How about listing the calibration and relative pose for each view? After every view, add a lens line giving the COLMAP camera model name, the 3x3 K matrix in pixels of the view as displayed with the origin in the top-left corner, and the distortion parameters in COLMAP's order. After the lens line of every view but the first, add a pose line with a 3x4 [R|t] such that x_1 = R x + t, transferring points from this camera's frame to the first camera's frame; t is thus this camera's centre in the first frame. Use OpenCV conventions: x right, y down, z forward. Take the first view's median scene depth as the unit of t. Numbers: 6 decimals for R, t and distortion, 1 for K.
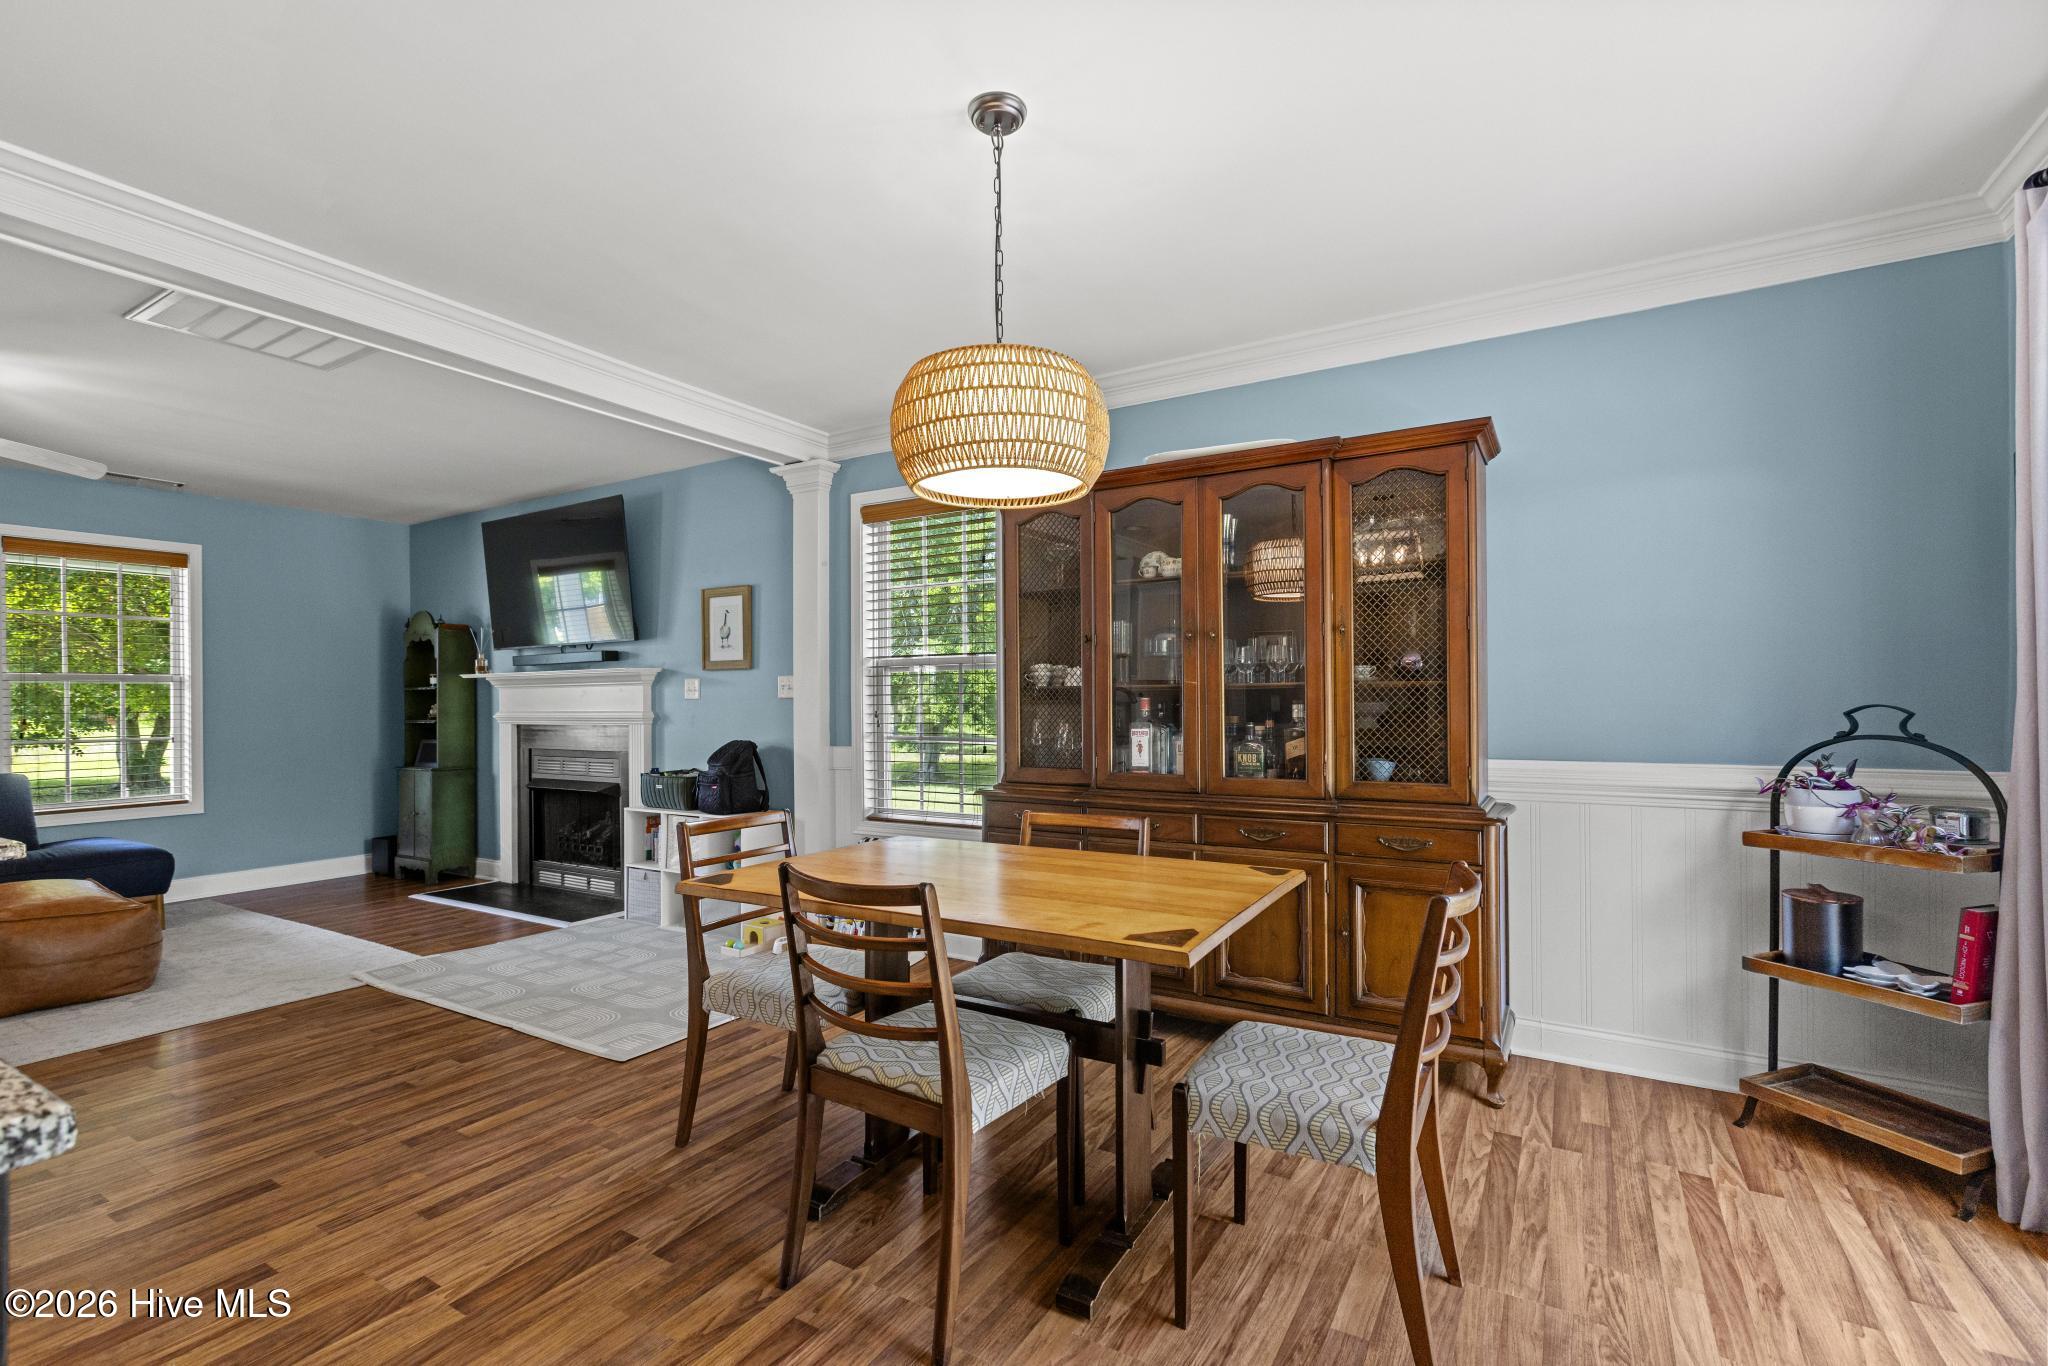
lens RADIAL K [[919.9, 0, 1030.6], [0, 919.9, 692.1], [0, 0, 1]] dist [0.010278, -0.002900]
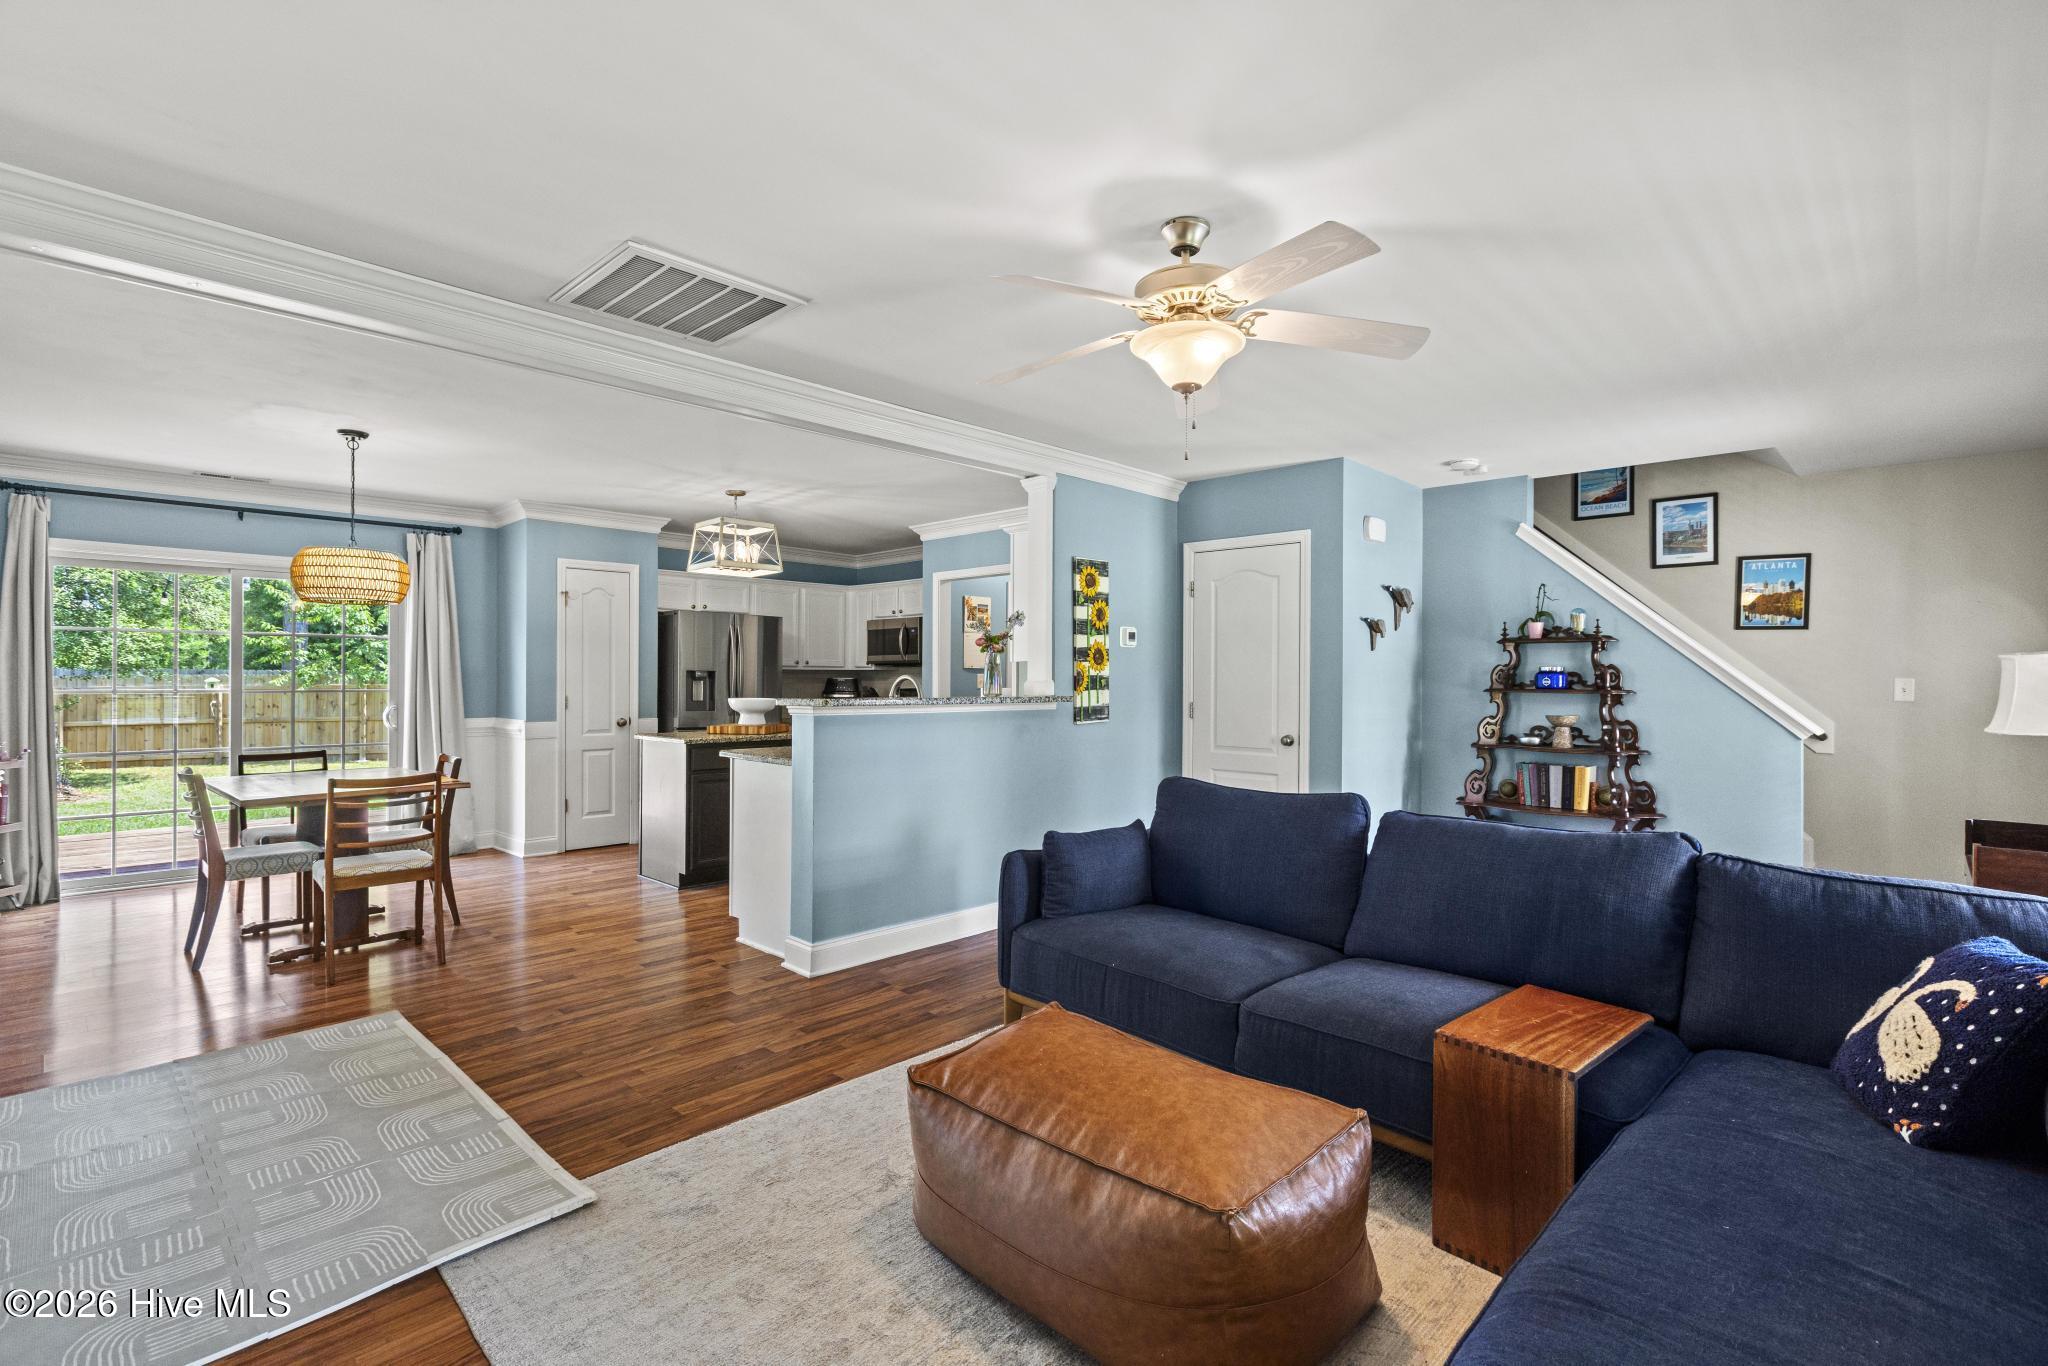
lens RADIAL K [[919.9, 0, 1020.7], [0, 919.9, 685.4], [0, 0, 1]] dist [0.010278, -0.002900]
pose [[-0.976047, -0.001947, 0.217552, -0.950935], [-0.001976, 0.999998, 0.000081, -0.004261], [-0.217551, -0.000351, -0.976049, 1.281640]]
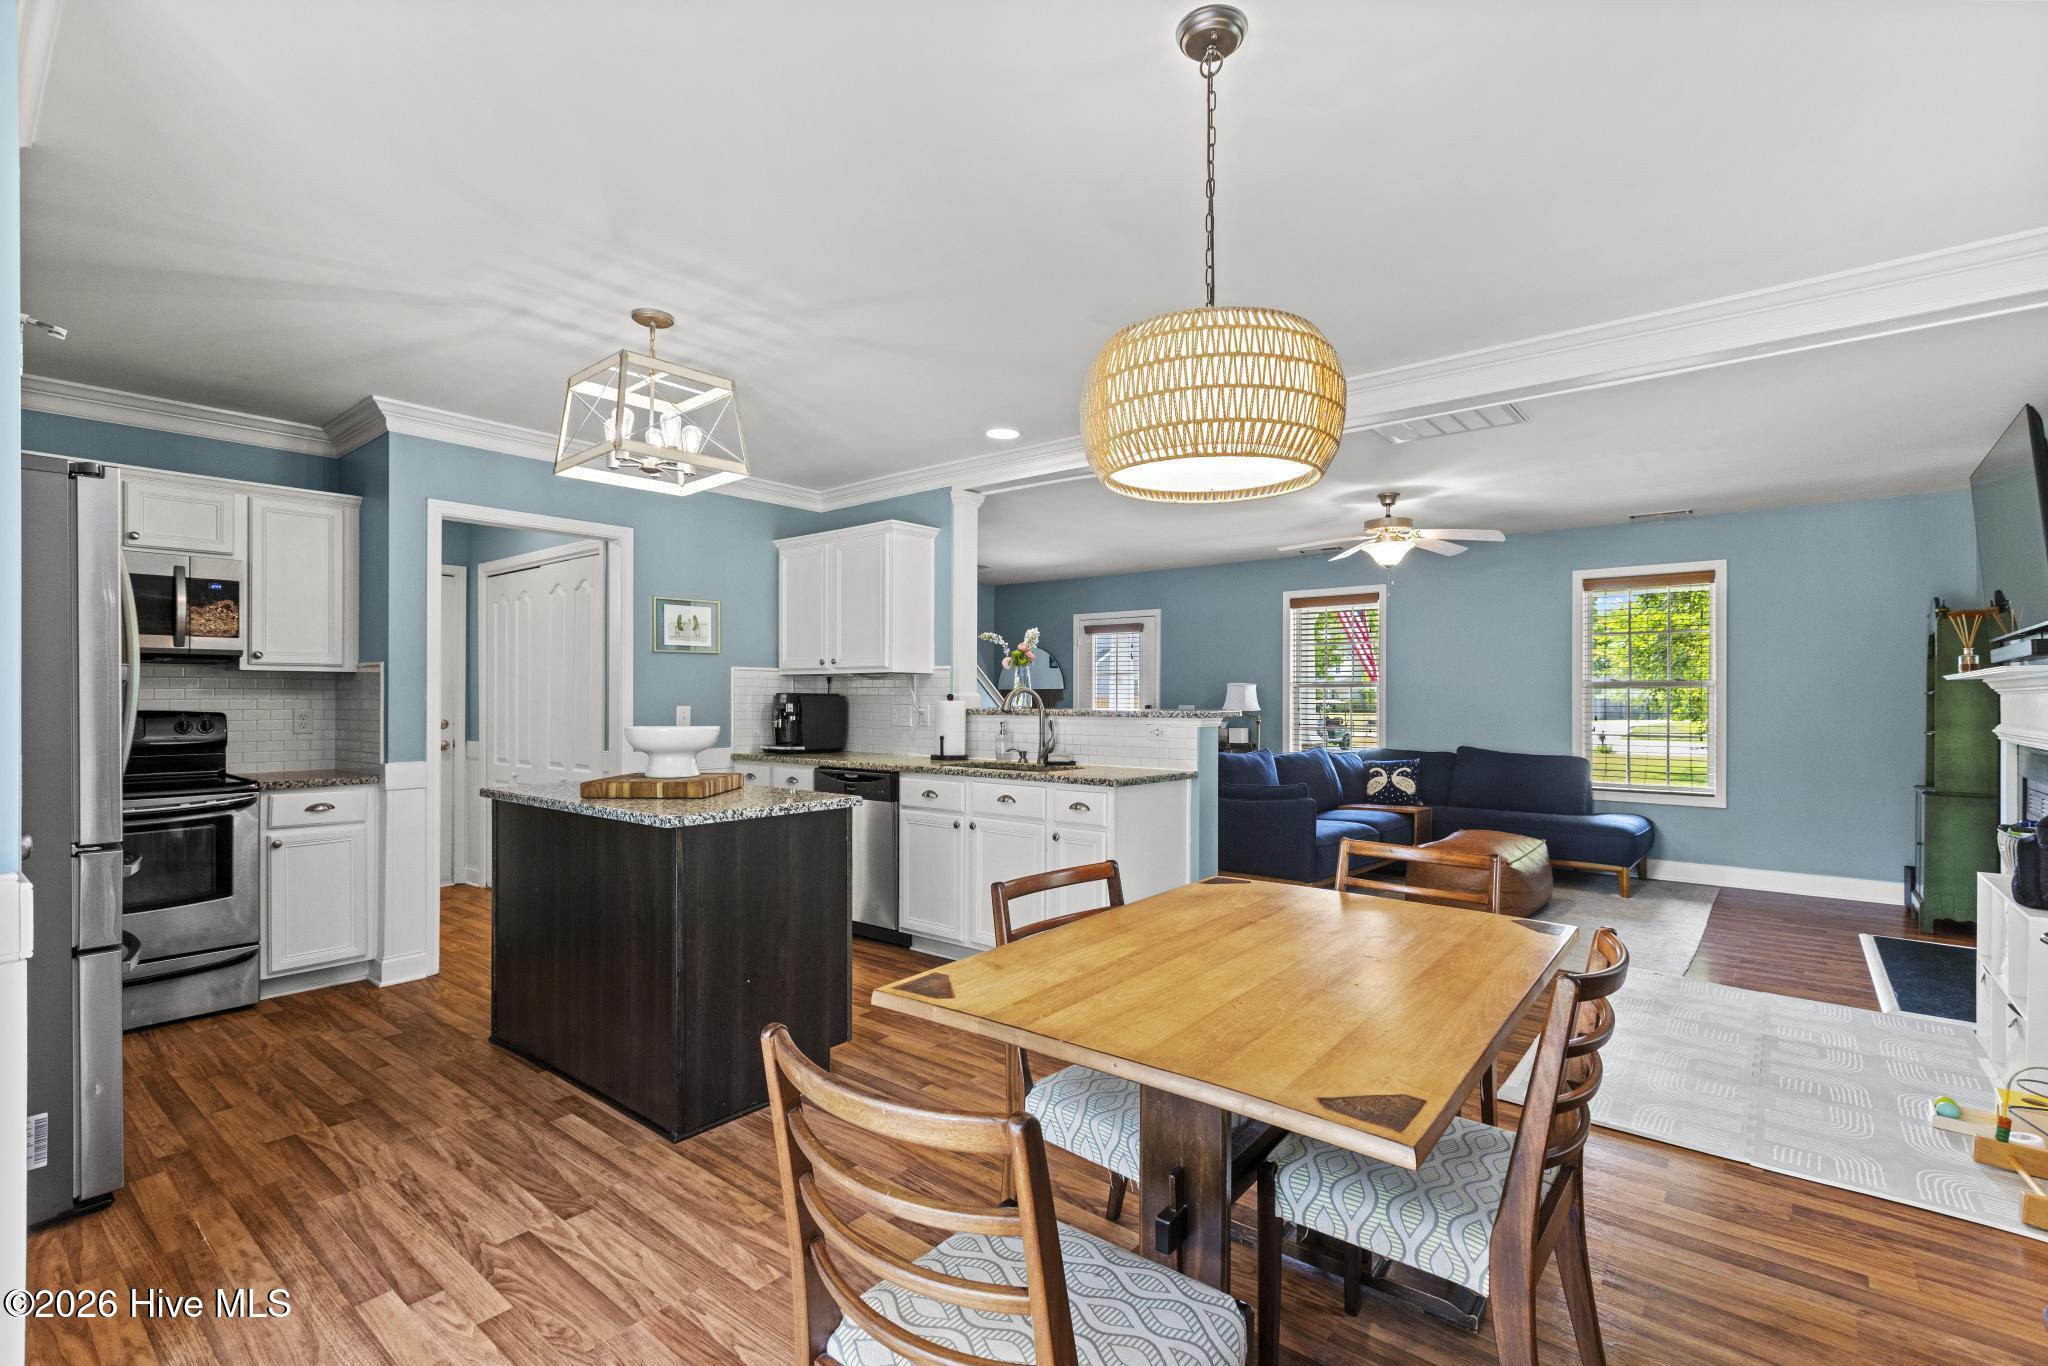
lens RADIAL K [[919.9, 0, 1032.2], [0, 919.9, 684.4], [0, 0, 1]] dist [0.010278, -0.002900]
pose [[-0.132903, -0.008501, -0.991093, 0.361980], [0.007292, 0.999928, -0.009554, -0.010931], [0.991102, -0.008497, -0.132832, 0.421781]]
